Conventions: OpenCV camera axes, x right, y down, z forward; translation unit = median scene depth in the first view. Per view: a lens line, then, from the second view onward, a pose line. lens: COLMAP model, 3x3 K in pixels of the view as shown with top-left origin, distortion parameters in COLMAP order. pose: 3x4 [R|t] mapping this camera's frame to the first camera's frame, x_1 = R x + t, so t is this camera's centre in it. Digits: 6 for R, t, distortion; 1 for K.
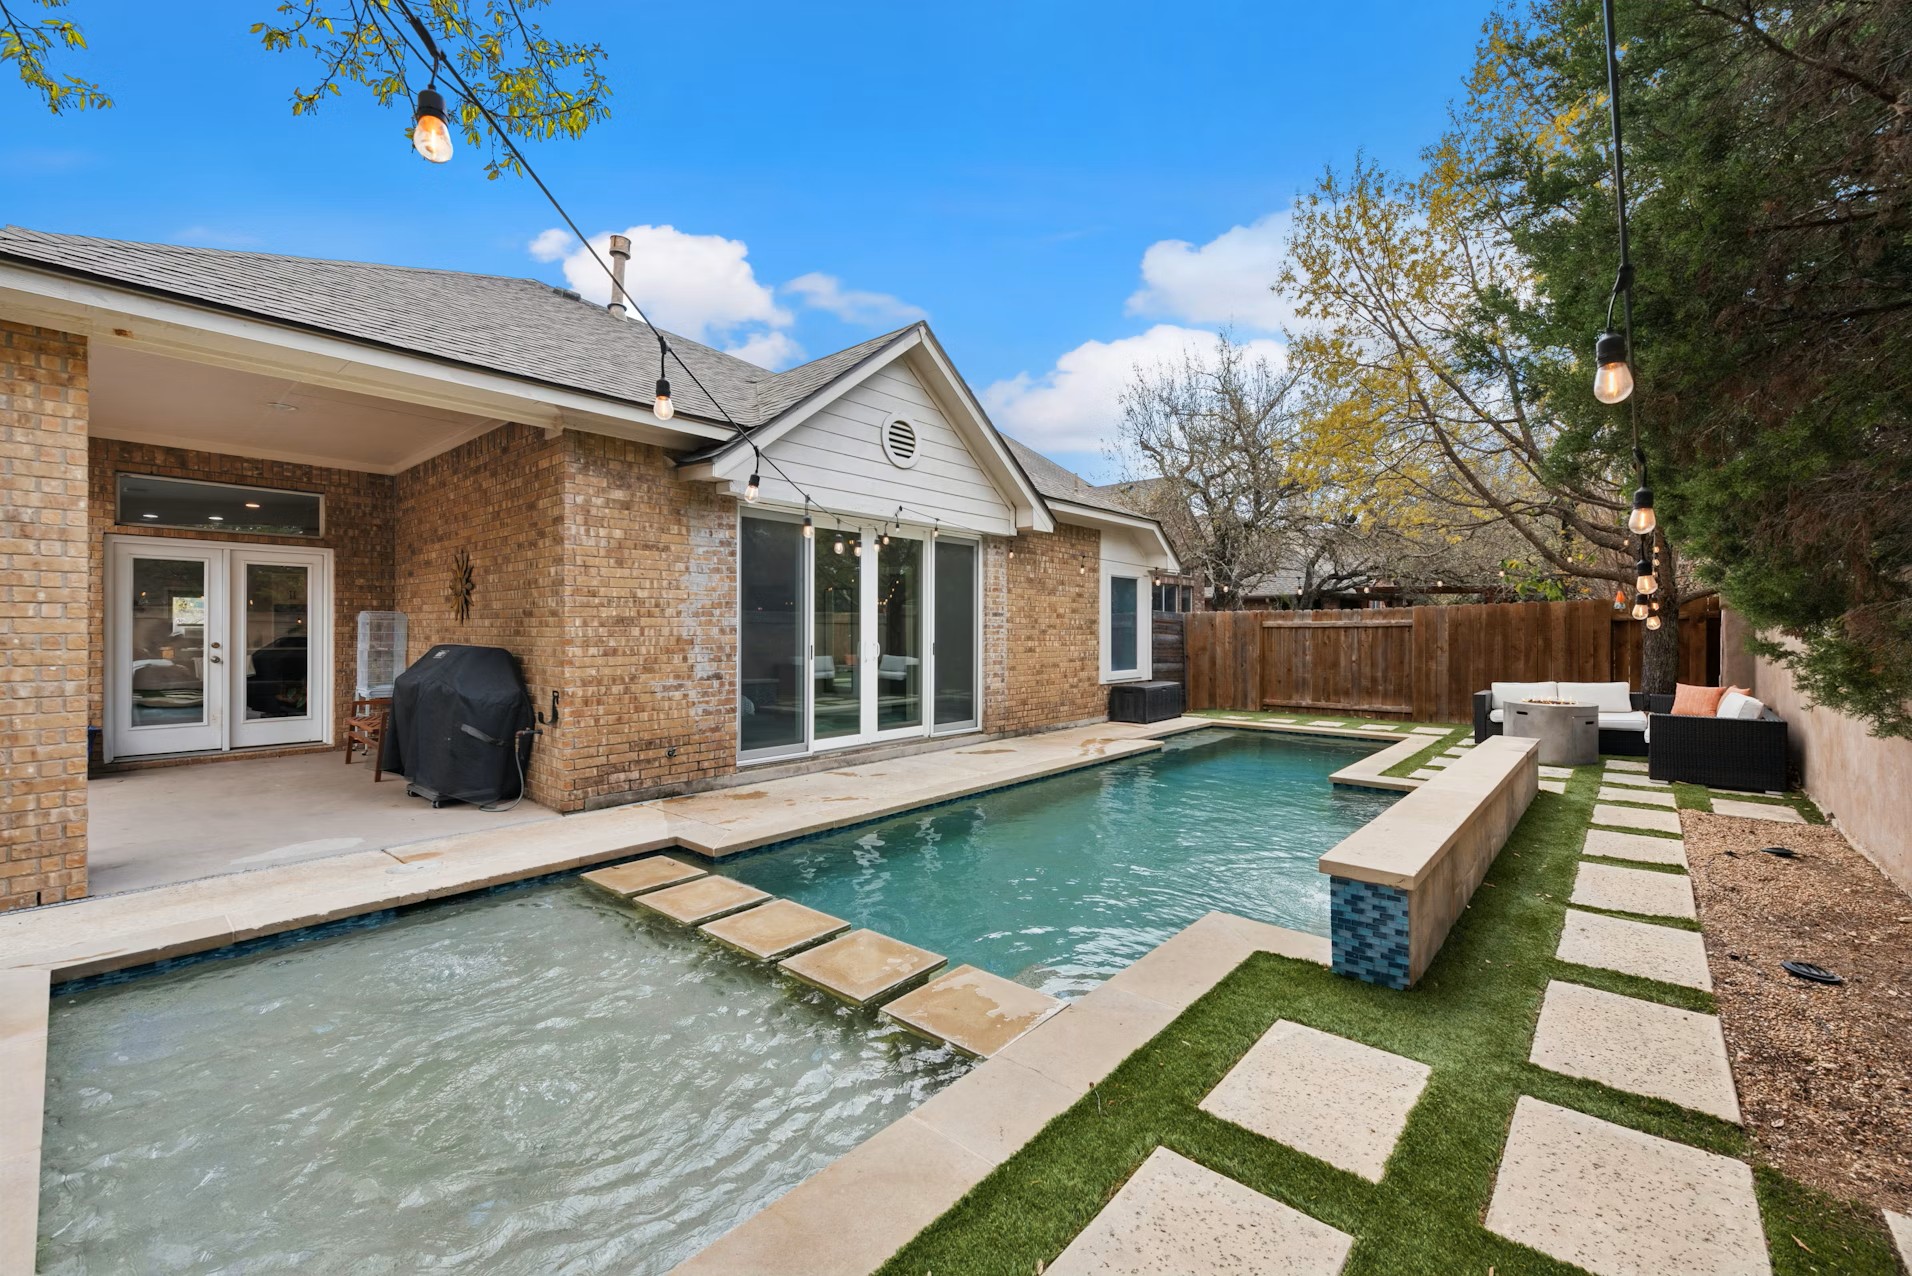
lens RADIAL K [[760.6, 0, 956.0], [0, 760.6, 638.0], [0, 0, 1]] dist [0.008663, -0.000275]
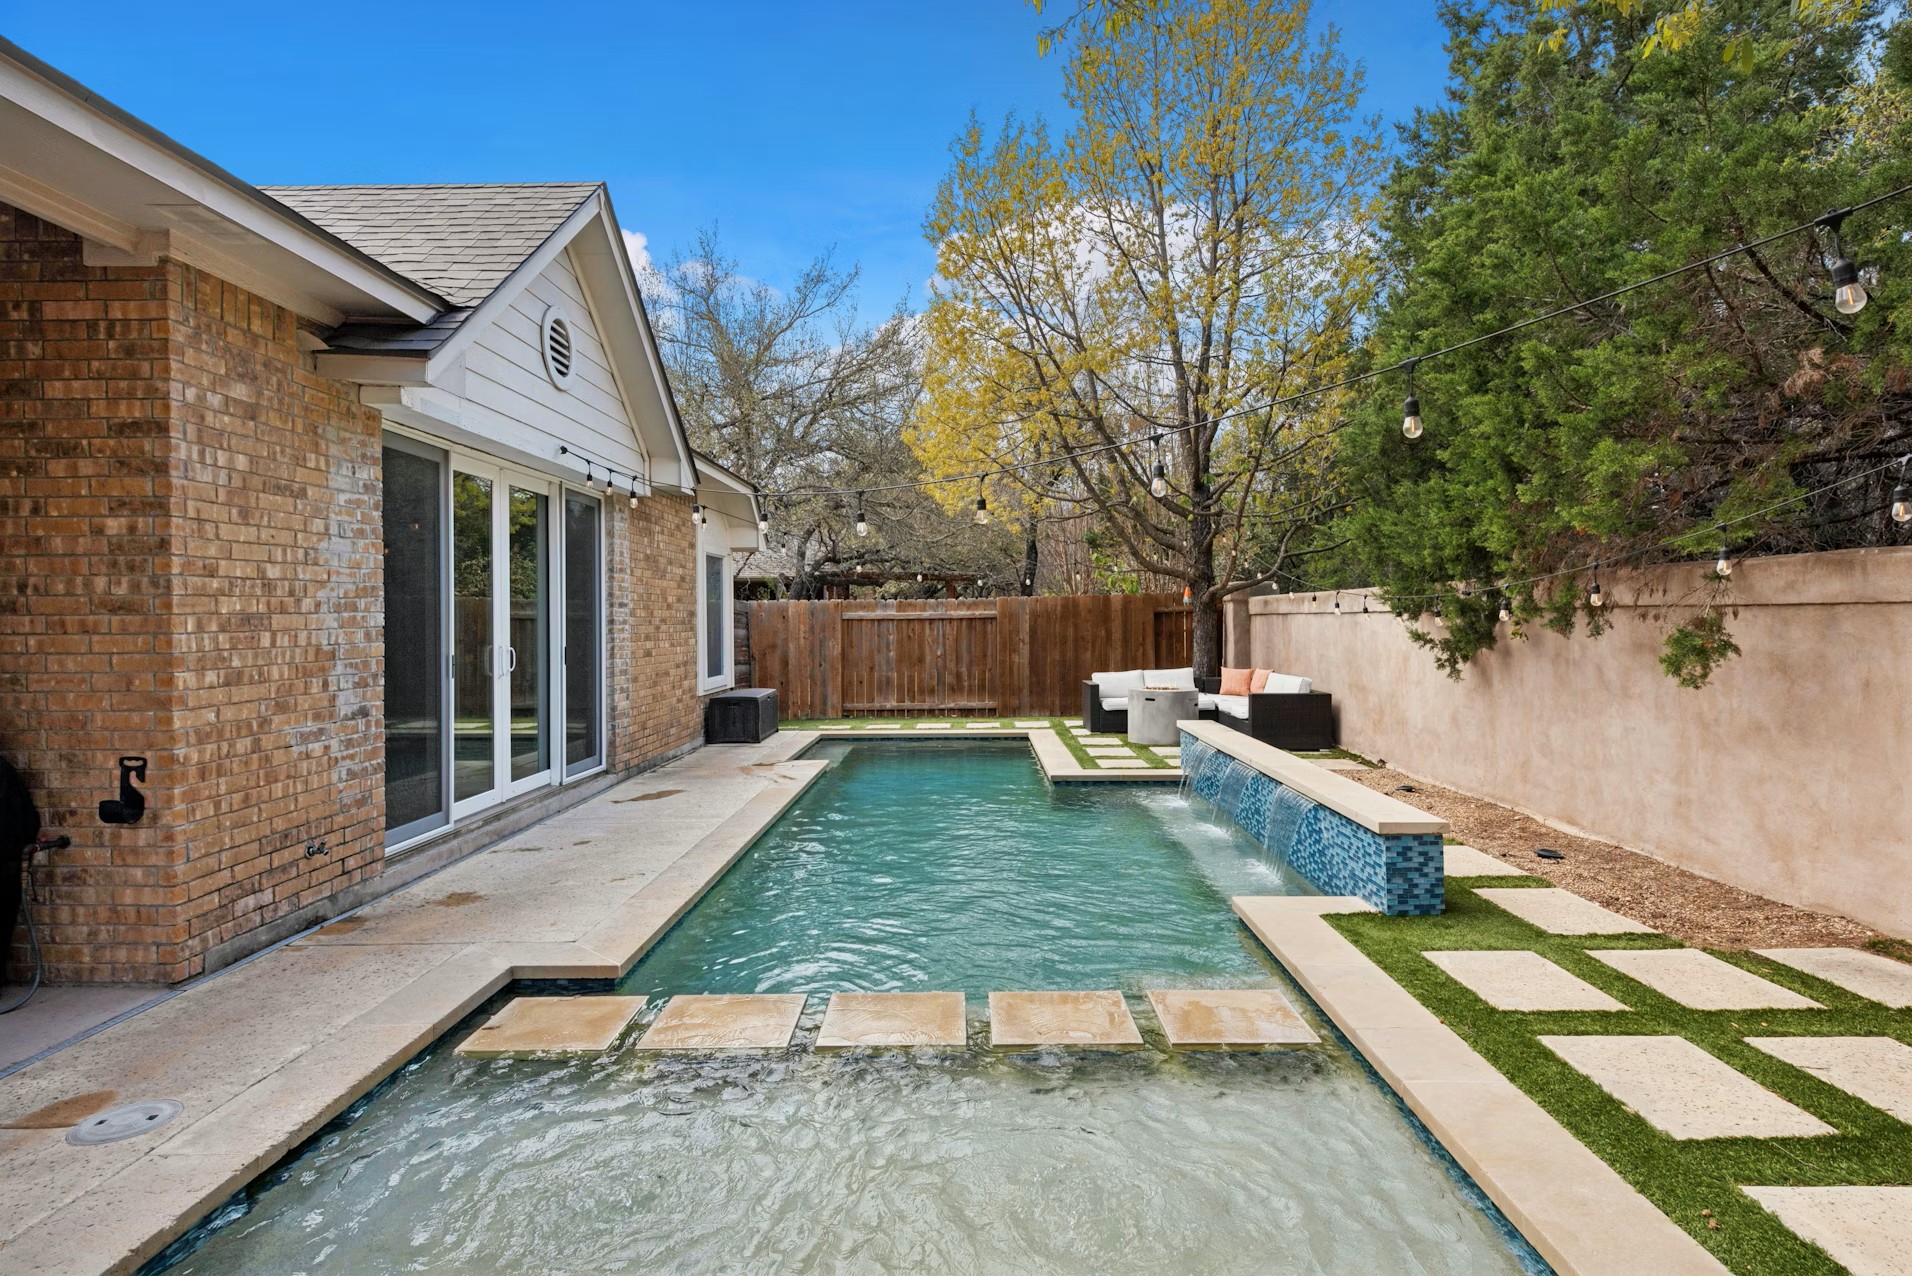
lens RADIAL K [[1030.0, 0, 947.8], [0, 1030.0, 633.7], [0, 0, 1]] dist [0.011788, -0.001943]
pose [[0.767049, -0.015065, 0.641412, -0.481347], [0.012812, 0.999885, 0.008163, -0.011562], [-0.641461, 0.001957, 0.767153, 0.089809]]
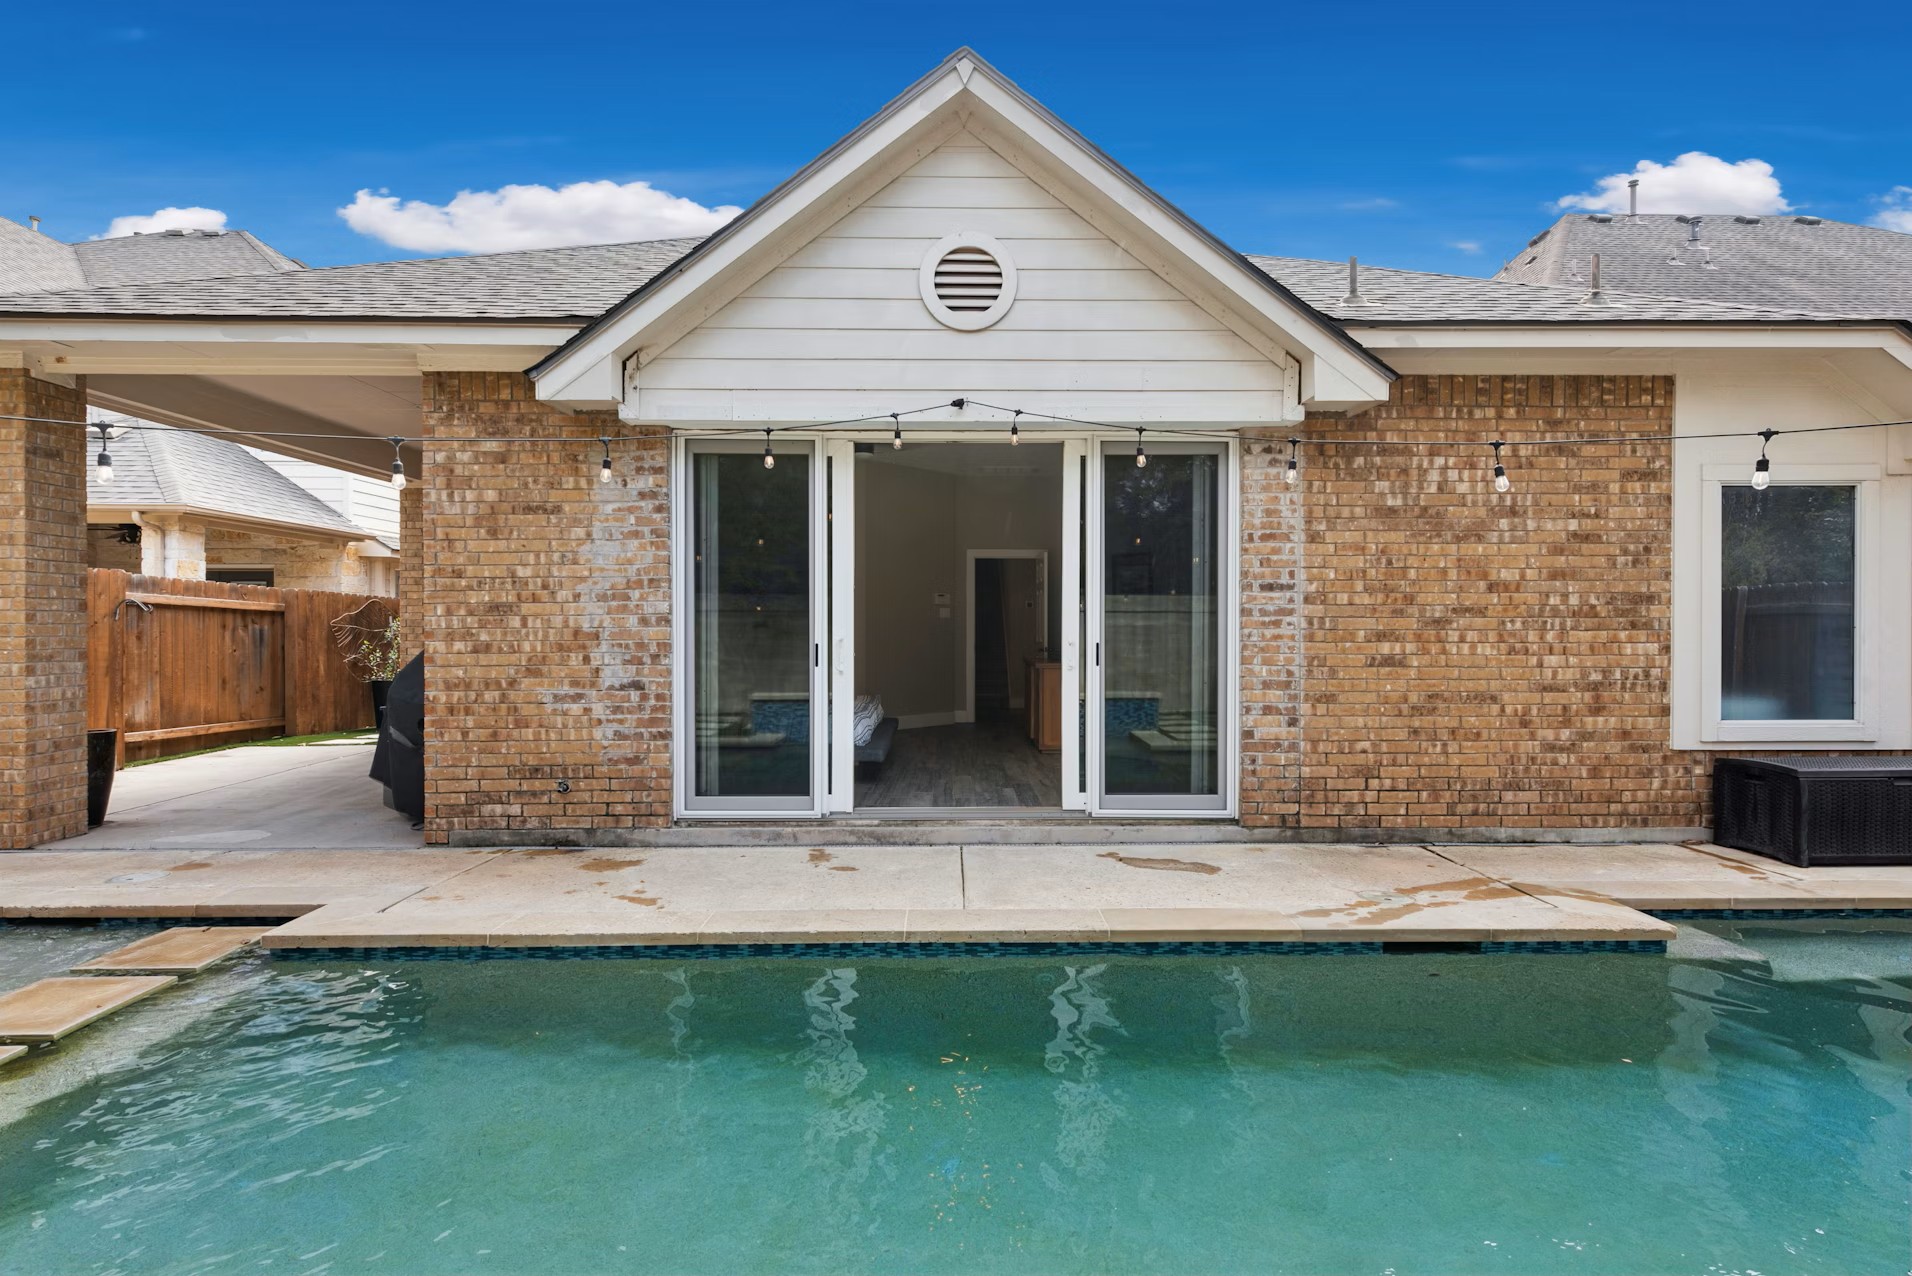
lens RADIAL K [[942.0, 0, 958.1], [0, 942.0, 633.5], [0, 0, 1]] dist [0.008644, -0.000348]
pose [[0.675281, 0.006468, -0.737532, 0.529102], [-0.006437, 0.999975, 0.002876, -0.002160], [0.737532, 0.002805, 0.675306, 0.633561]]
